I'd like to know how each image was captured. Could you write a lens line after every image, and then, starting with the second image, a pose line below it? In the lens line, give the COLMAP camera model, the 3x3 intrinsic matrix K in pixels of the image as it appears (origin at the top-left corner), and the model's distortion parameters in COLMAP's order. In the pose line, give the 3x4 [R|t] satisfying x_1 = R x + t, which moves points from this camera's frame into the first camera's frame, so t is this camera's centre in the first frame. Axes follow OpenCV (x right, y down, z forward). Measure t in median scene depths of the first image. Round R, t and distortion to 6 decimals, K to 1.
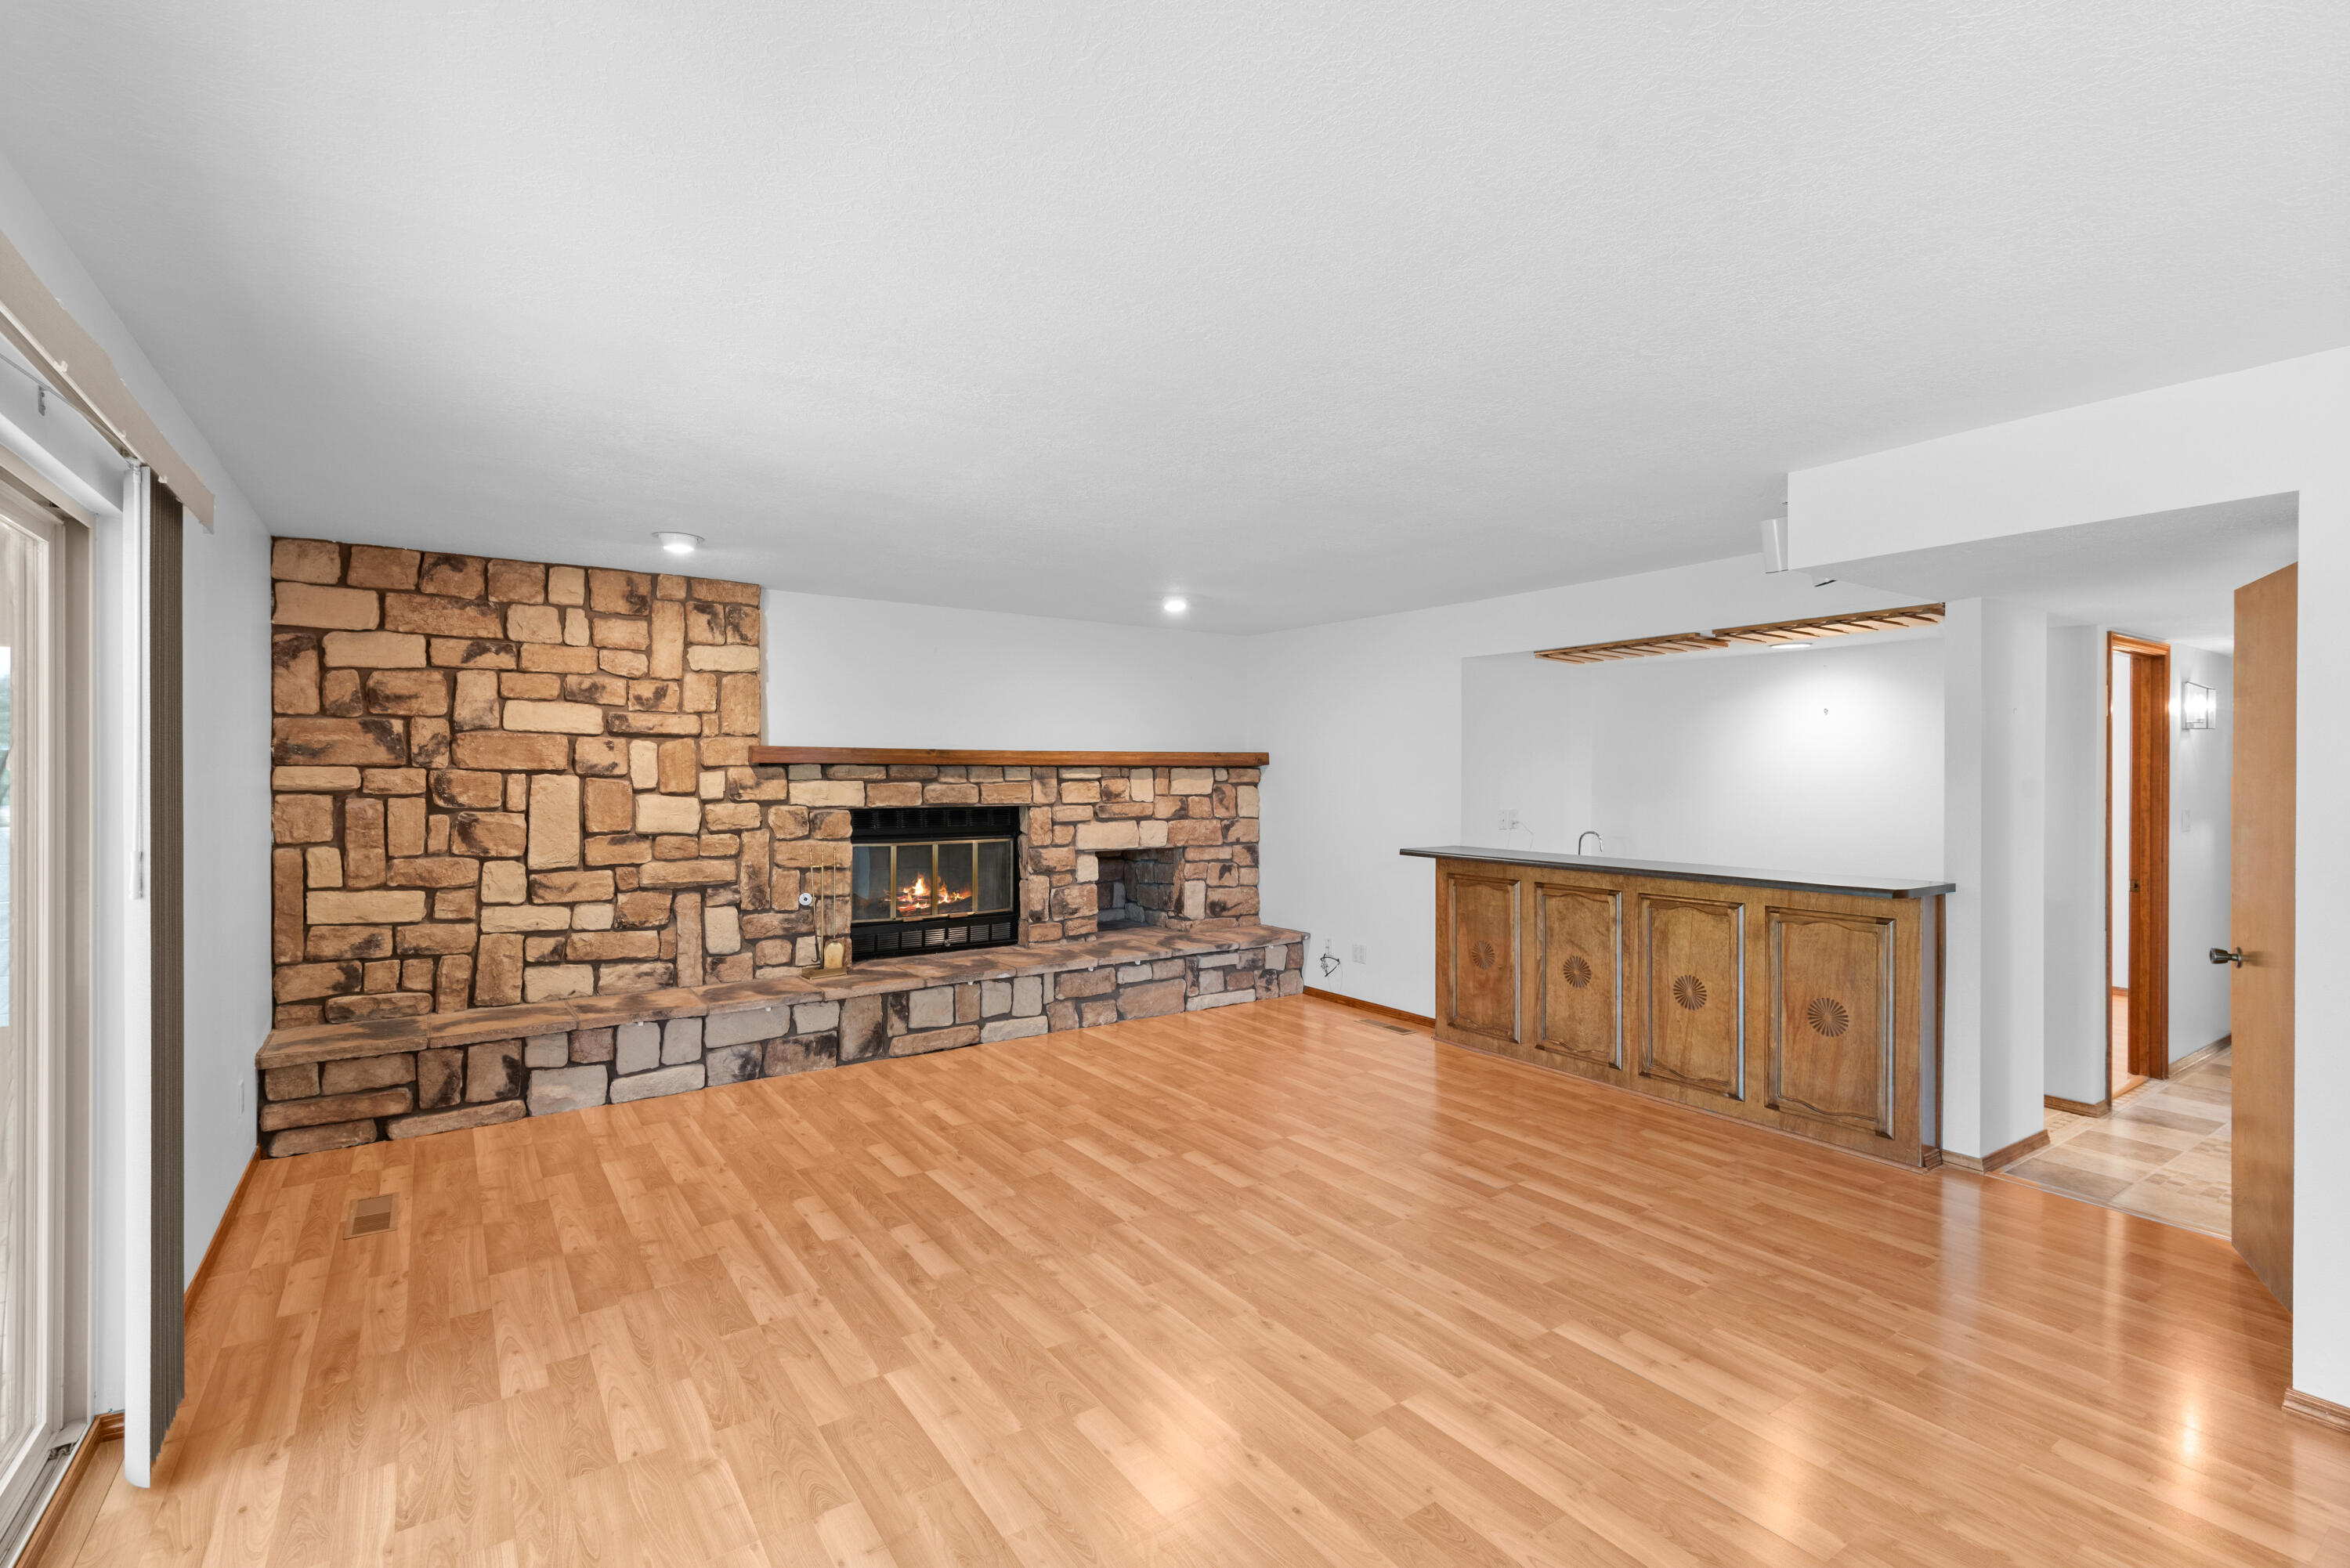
lens RADIAL K [[1063.6, 0, 1177.6], [0, 1063.6, 773.3], [0, 0, 1]] dist [0.025386, -0.008552]
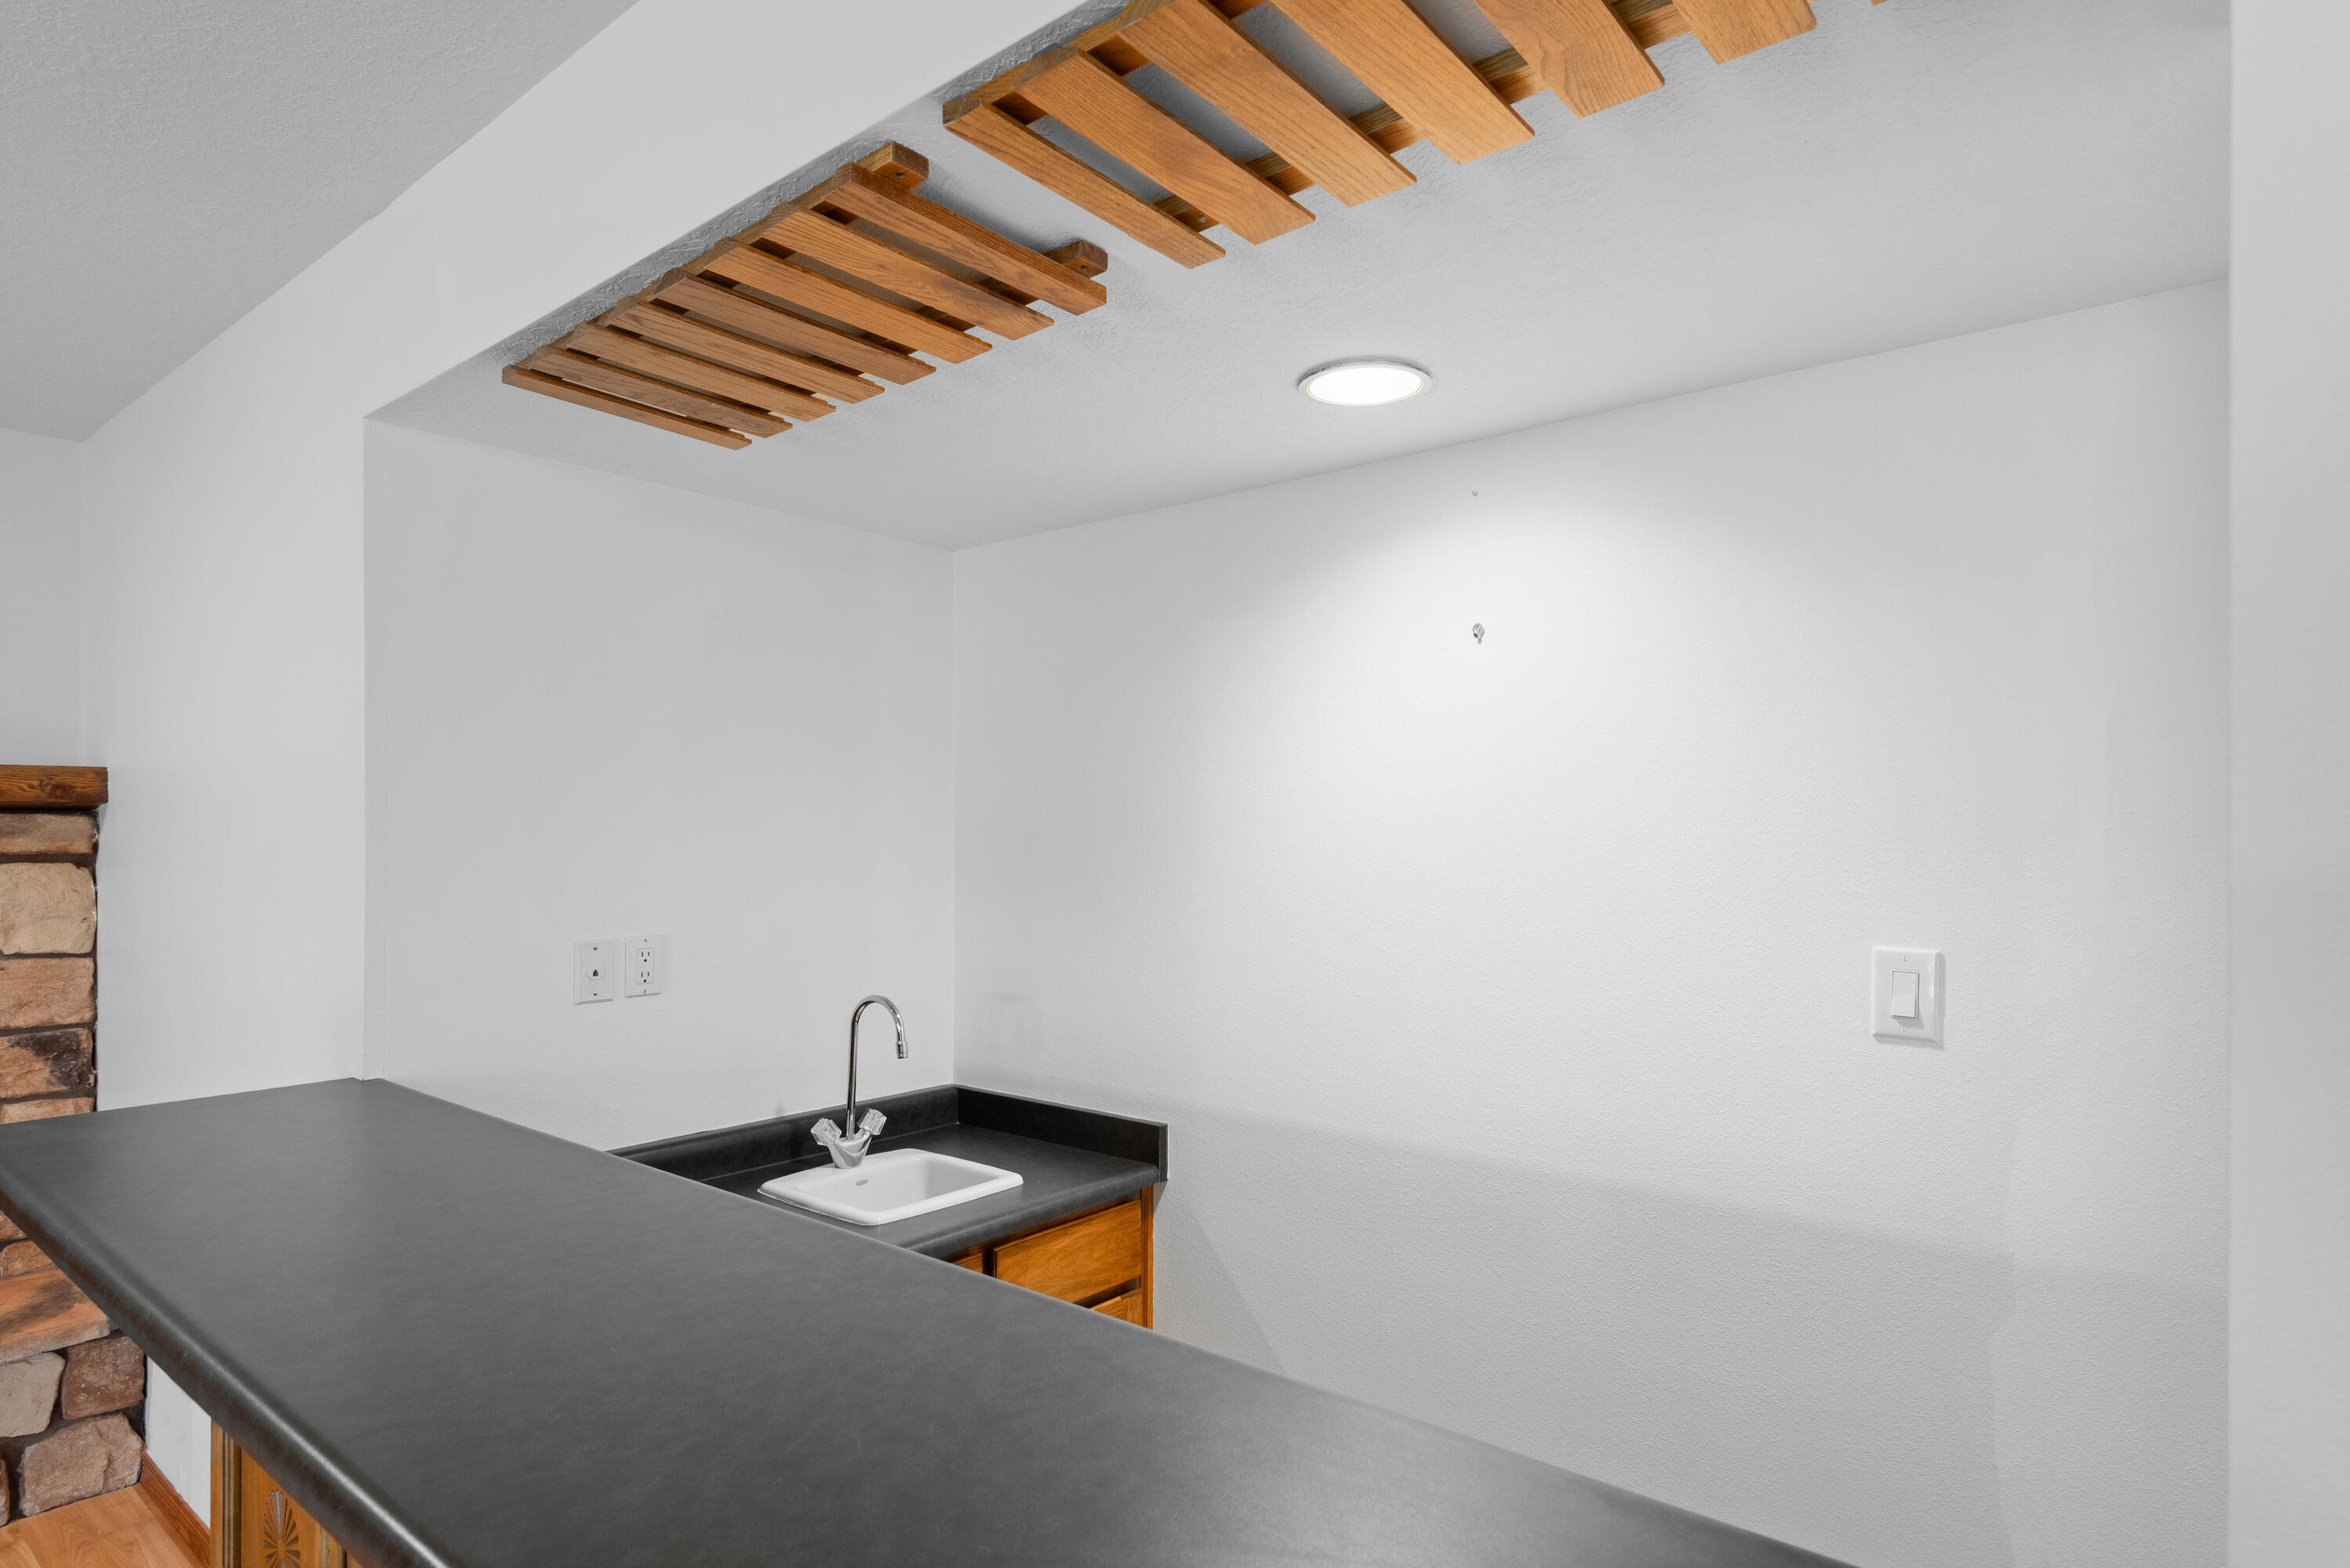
lens RADIAL K [[1271.8, 0, 1185.0], [0, 1271.8, 848.8], [0, 0, 1]] dist [0.001796, 0.000471]
pose [[0.960807, 0.000906, 0.277217, 0.466893], [-0.004279, 0.999924, 0.011561, 0.000801], [-0.277186, -0.012294, 0.960738, 0.756360]]
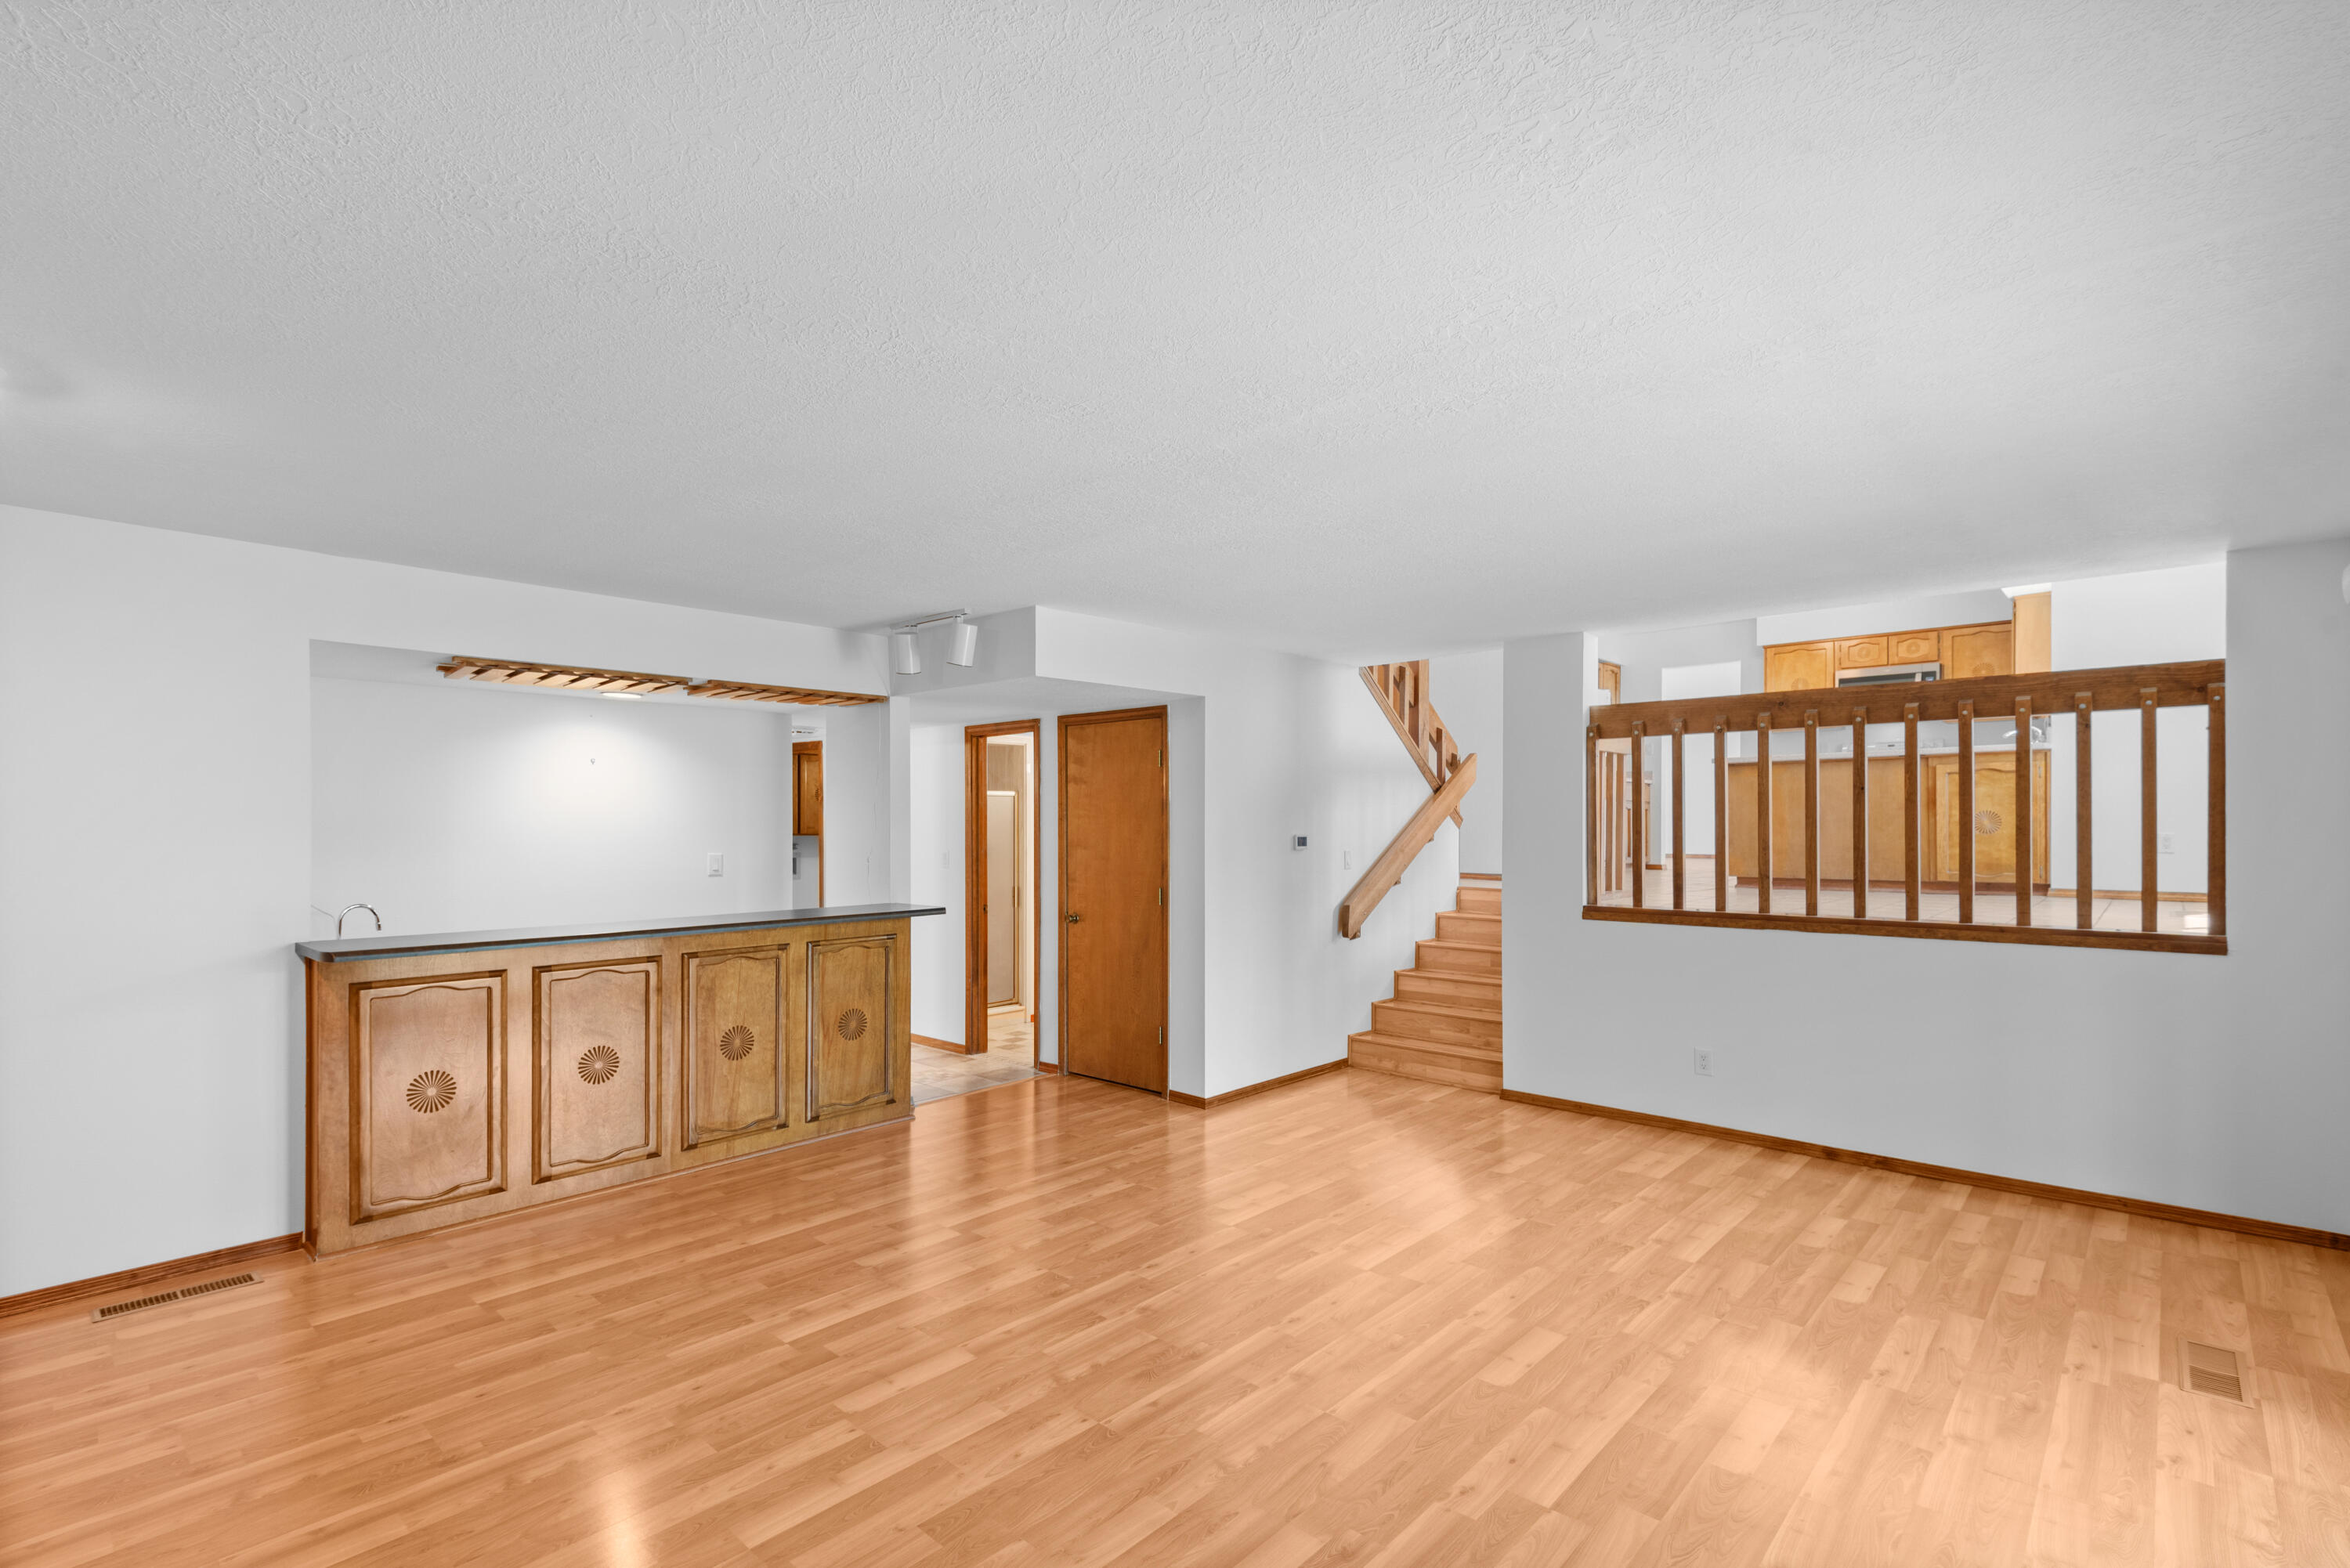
lens RADIAL K [[1063.6, 0, 1184.4], [0, 1063.6, 796.3], [0, 0, 1]] dist [0.025386, -0.008552]
pose [[-0.228441, 0.022357, 0.973301, -0.576362], [-0.000544, 0.999733, -0.023091, -0.002330], [-0.973558, -0.005804, -0.228367, 0.798916]]
